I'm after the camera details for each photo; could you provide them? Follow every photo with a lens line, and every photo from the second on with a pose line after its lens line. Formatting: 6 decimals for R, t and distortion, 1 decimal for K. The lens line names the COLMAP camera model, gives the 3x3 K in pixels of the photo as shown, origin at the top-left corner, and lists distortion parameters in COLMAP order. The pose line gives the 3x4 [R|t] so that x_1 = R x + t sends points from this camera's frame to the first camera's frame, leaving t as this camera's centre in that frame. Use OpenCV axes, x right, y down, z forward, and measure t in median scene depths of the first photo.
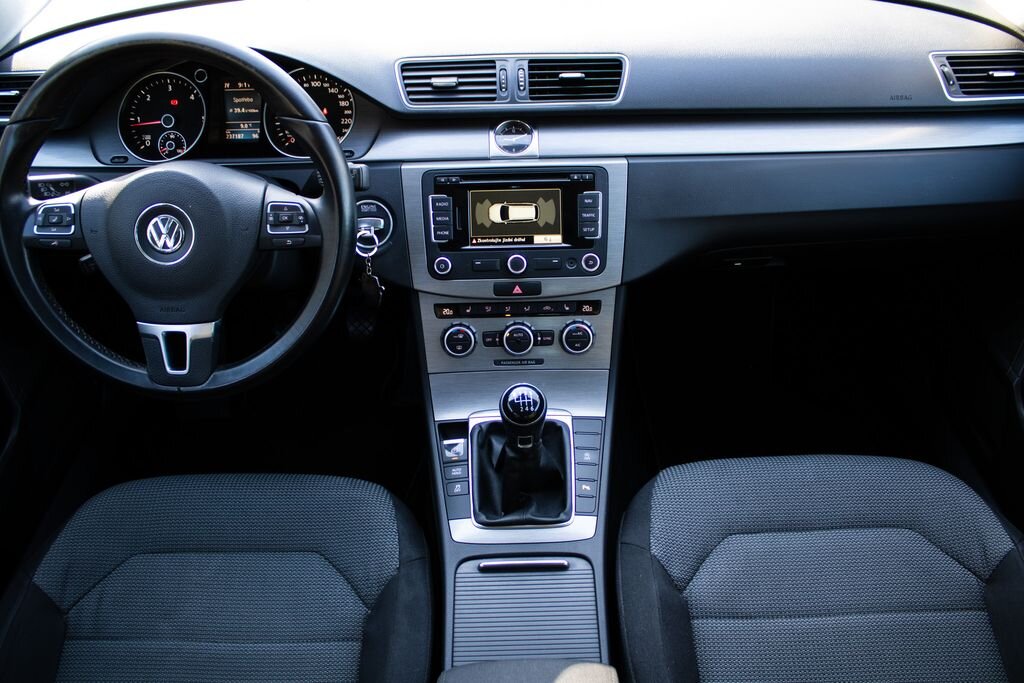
lens RADIAL K [[858.6, 0, 512.0], [0, 858.6, 341.5], [0, 0, 1]] dist [-0.173953, 0.171741]
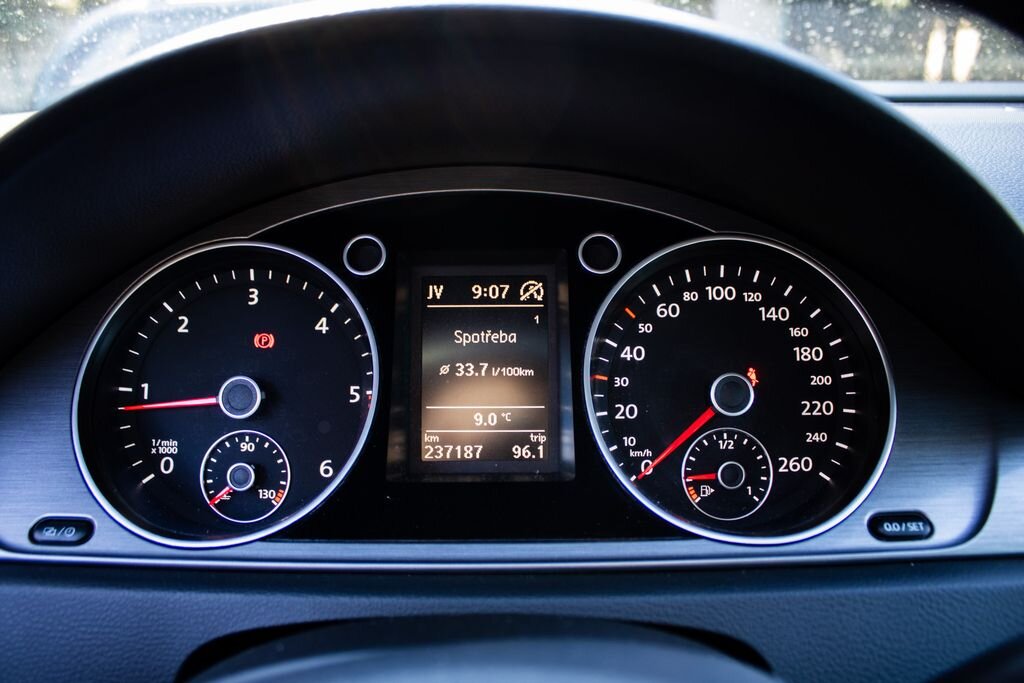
lens RADIAL K [[858.6, 0, 512.0], [0, 858.6, 341.5], [0, 0, 1]] dist [-0.173953, 0.171741]
pose [[0.999923, 0.000385, 0.012388, -0.329185], [0.003565, 0.948320, -0.317296, -0.192680], [-0.011870, 0.317316, 0.948245, 0.722648]]
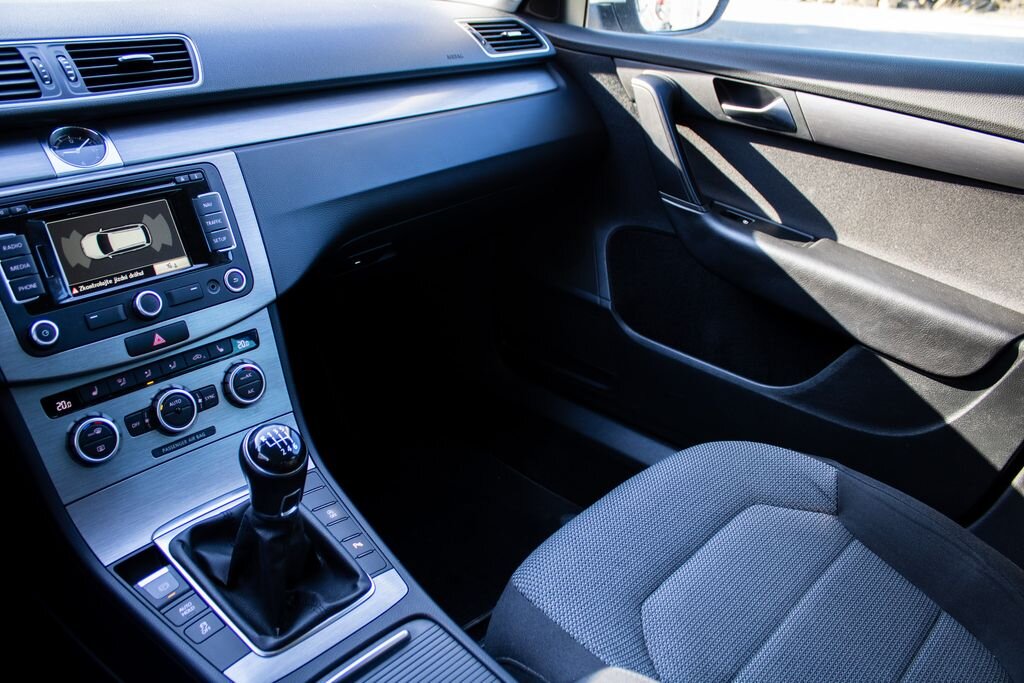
lens RADIAL K [[836.9, 0, 512.0], [0, 836.9, 341.5], [0, 0, 1]] dist [-0.165866, 0.134280]
pose [[0.676663, -0.272996, 0.683813, -0.261280], [0.398710, 0.916631, -0.028597, 0.079161], [-0.618998, 0.291994, 0.729096, 0.322099]]
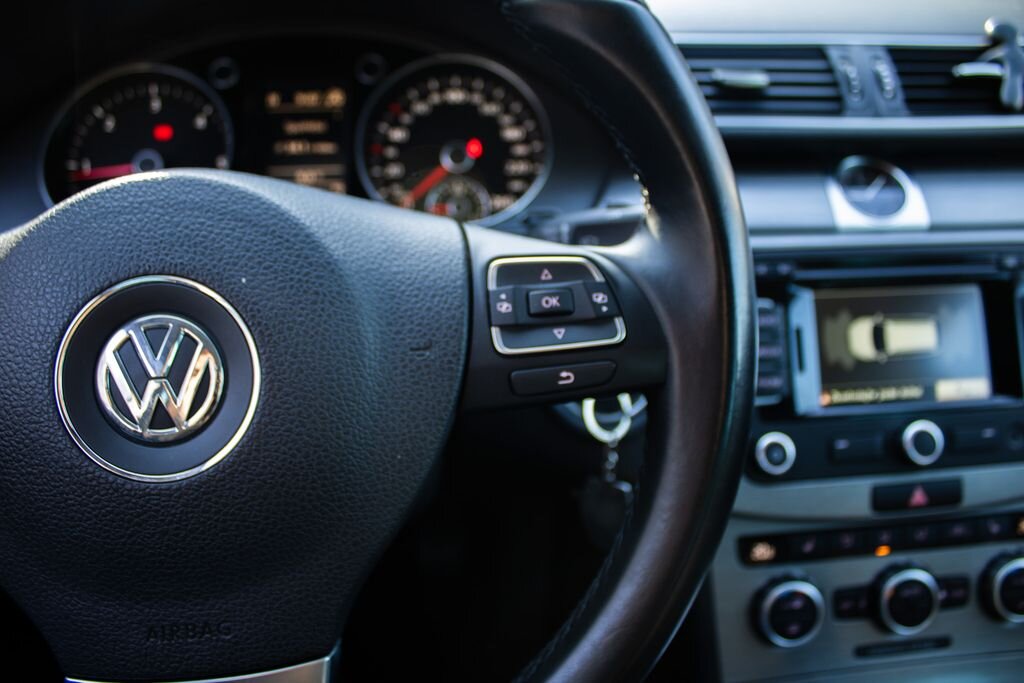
lens RADIAL K [[836.9, 0, 512.0], [0, 836.9, 341.5], [0, 0, 1]] dist [-0.165866, 0.134280]
pose [[0.996474, -0.024559, 0.080233, -0.252035], [0.040966, 0.976894, -0.209763, -0.060322], [-0.073227, 0.212310, 0.974455, 0.567252]]
